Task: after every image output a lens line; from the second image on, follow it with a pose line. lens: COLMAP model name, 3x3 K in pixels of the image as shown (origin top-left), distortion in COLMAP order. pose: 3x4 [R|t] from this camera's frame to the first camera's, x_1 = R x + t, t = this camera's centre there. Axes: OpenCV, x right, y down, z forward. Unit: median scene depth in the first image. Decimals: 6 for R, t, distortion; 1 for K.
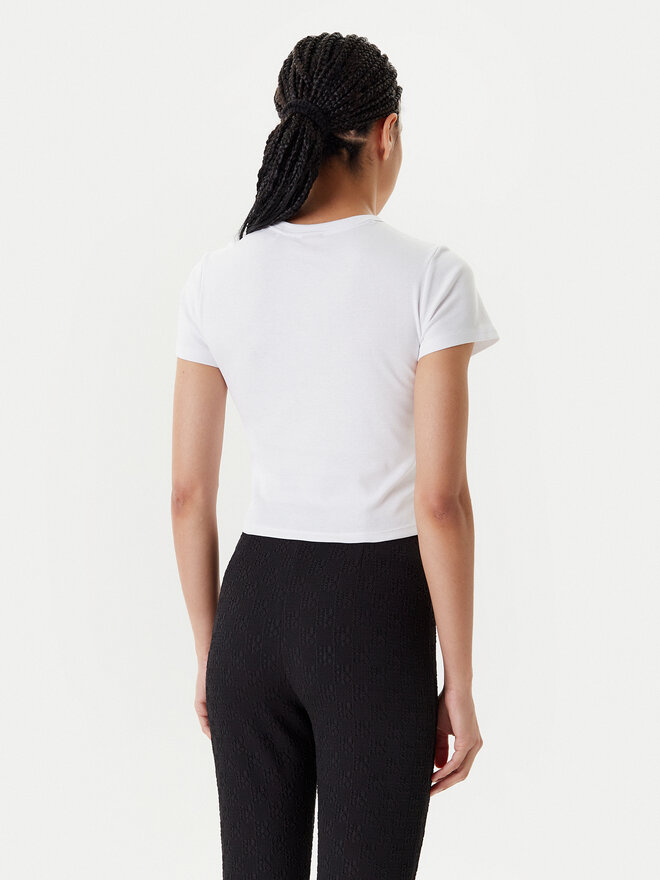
lens RADIAL K [[1115.7, 0, 328.9], [0, 1115.7, 439.9], [0, 0, 1]] dist [-0.206398, 0.000000]
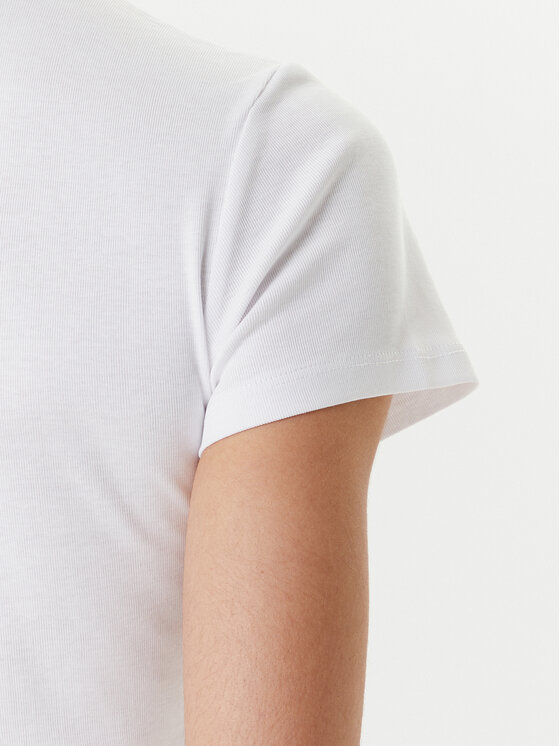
lens RADIAL K [[2031.9, 0, 279.3], [0, 2031.9, 372.5], [0, 0, 1]] dist [-0.015725, 0.000000]
pose [[0.991850, 0.027092, 0.124495, 0.034411], [-0.007731, 0.988128, -0.153435, -0.010956], [-0.127173, 0.151222, 0.980285, 0.475359]]
